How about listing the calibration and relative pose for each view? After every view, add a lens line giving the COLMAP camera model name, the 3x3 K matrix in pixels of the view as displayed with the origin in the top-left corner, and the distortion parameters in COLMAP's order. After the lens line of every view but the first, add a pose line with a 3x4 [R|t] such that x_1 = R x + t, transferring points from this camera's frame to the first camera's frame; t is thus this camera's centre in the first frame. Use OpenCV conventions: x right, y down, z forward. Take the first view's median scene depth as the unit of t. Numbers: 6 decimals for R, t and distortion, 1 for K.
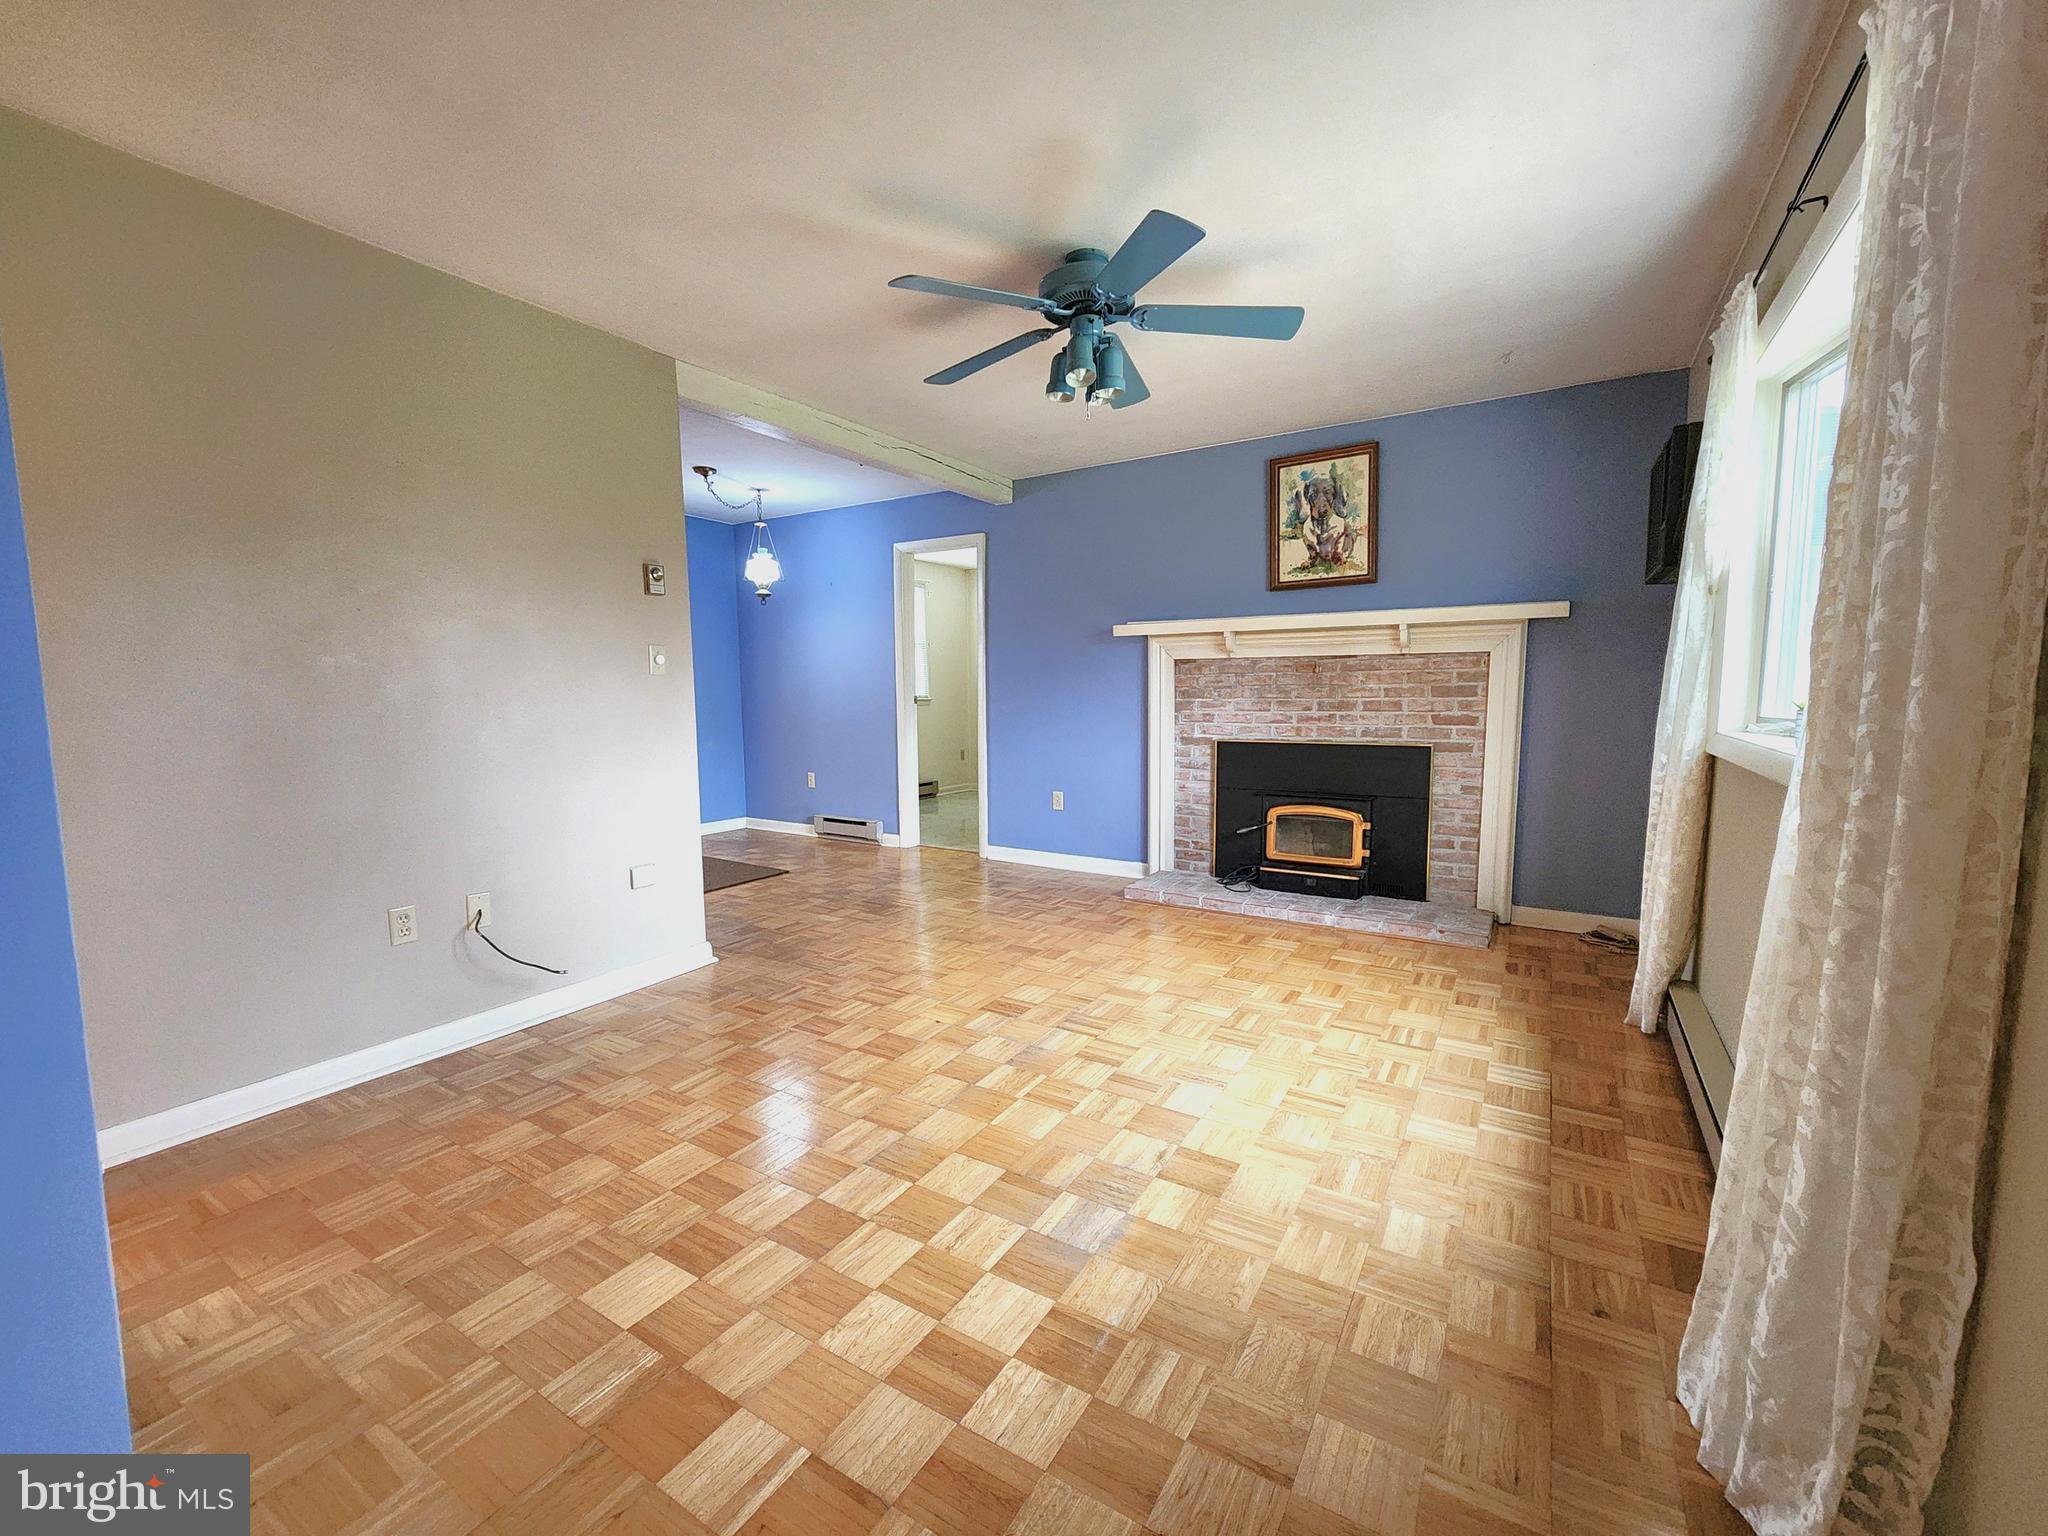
lens RADIAL K [[836.8, 0, 1022.2], [0, 836.8, 770.8], [0, 0, 1]] dist [0.001807, 0.000052]
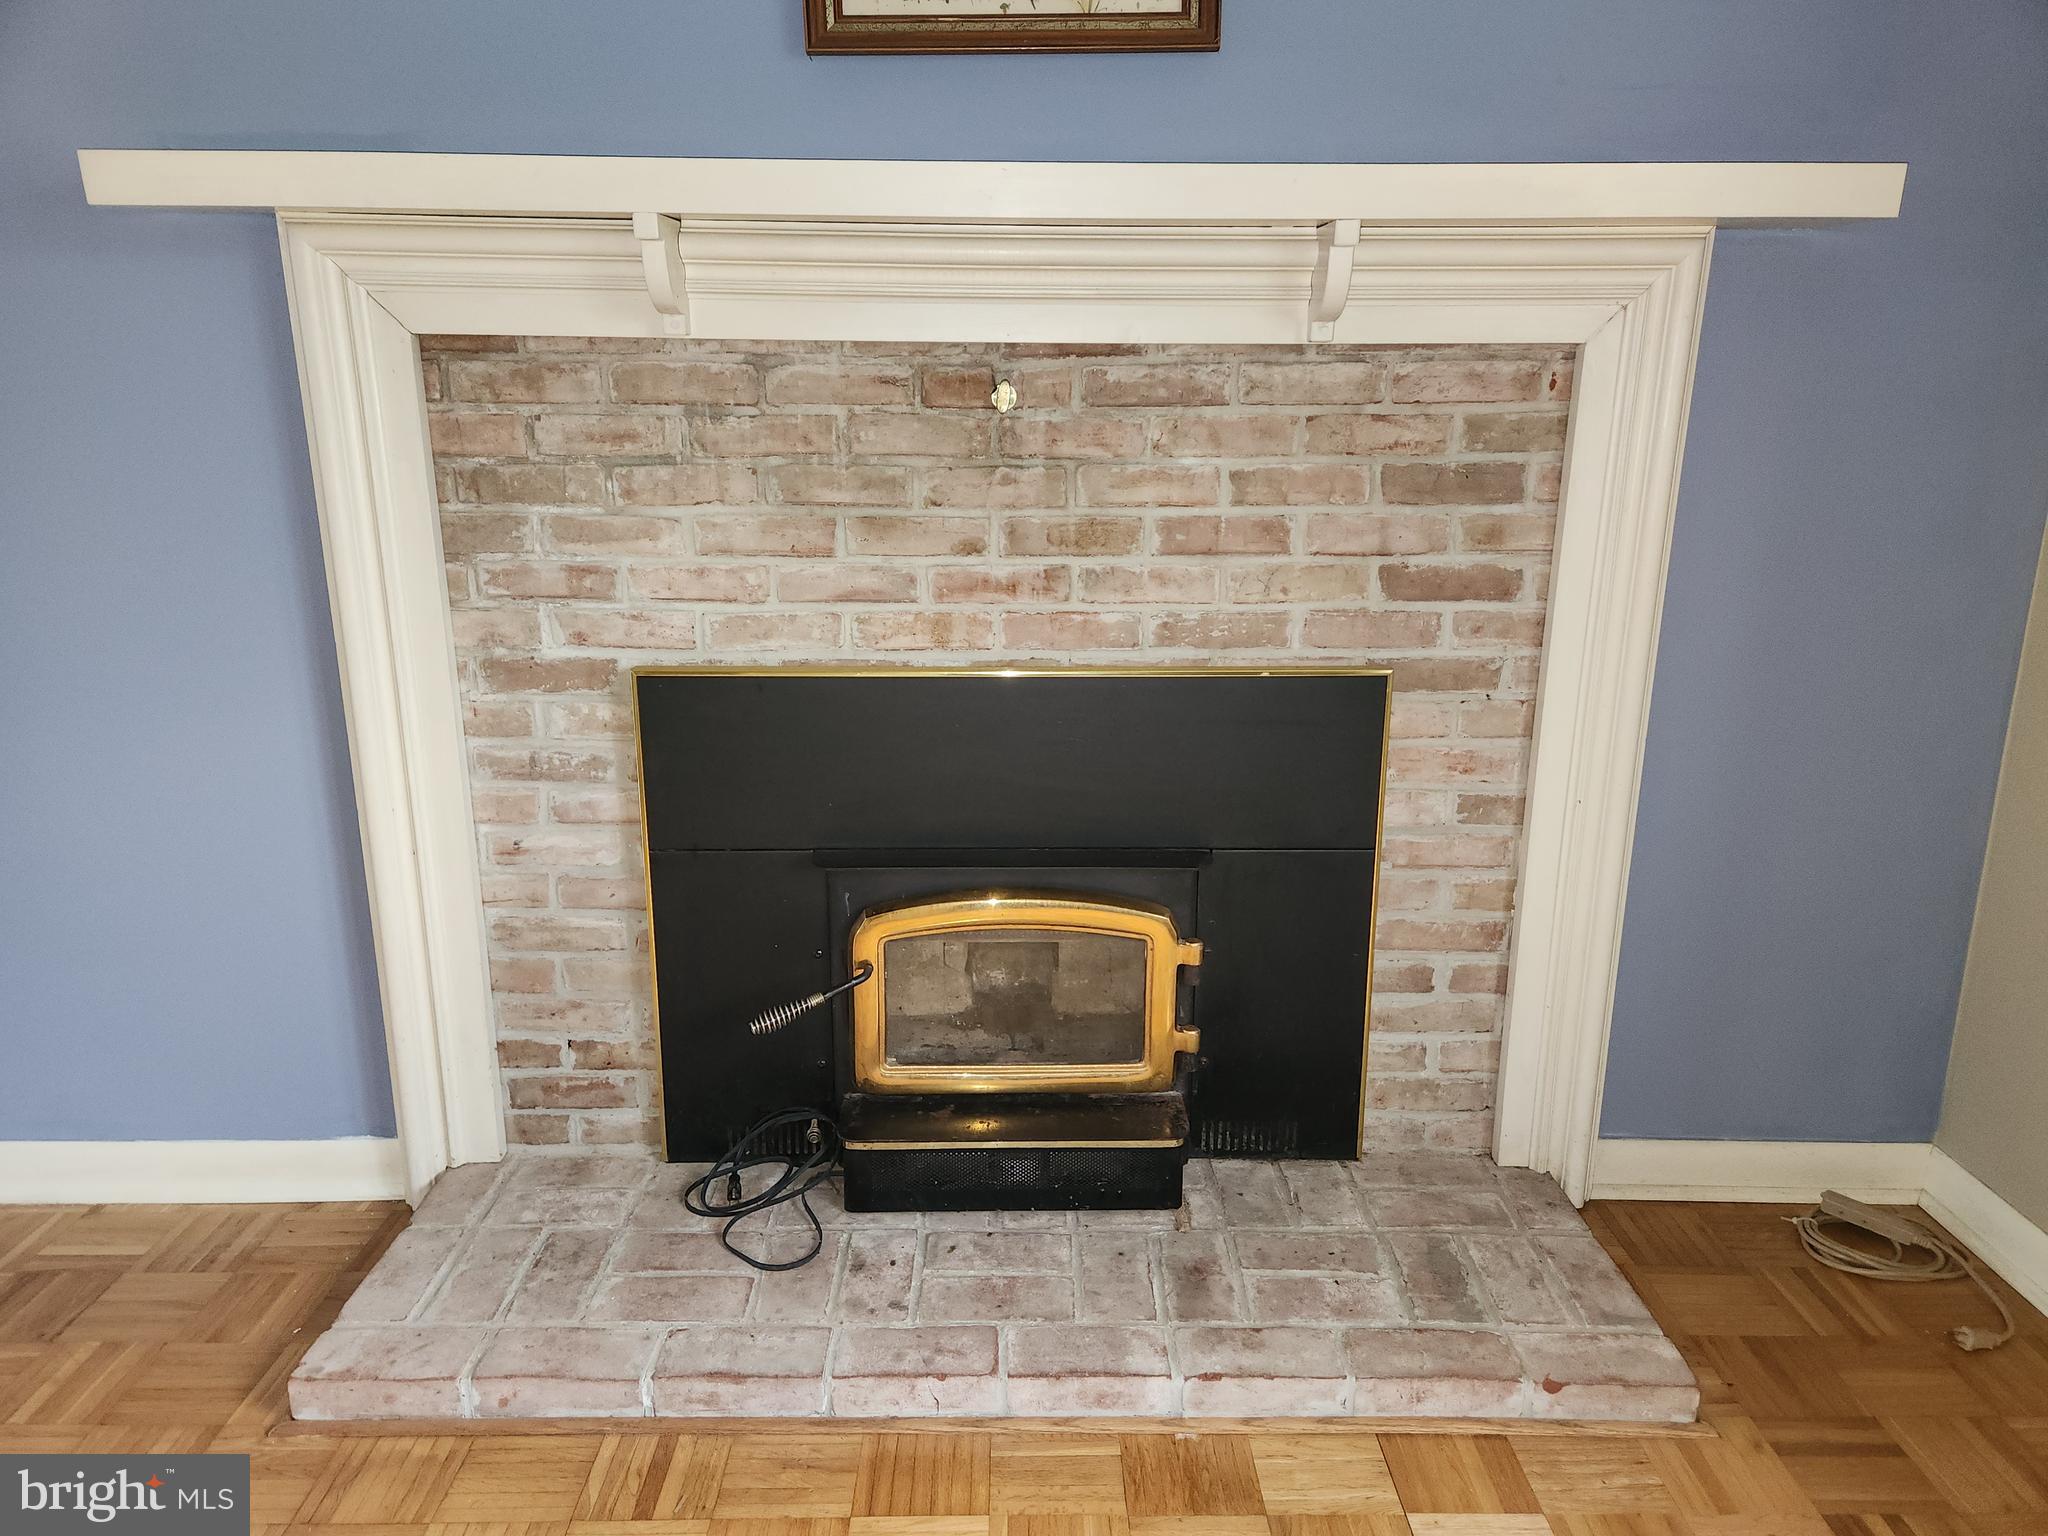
lens RADIAL K [[1345.6, 0, 1021.9], [0, 1345.6, 762.5], [0, 0, 1]] dist [0.063969, -0.000794]
pose [[0.846773, -0.124222, 0.517247, 0.125199], [0.039994, 0.984466, 0.170957, -0.082329], [-0.530449, -0.124075, 0.838588, 0.639119]]
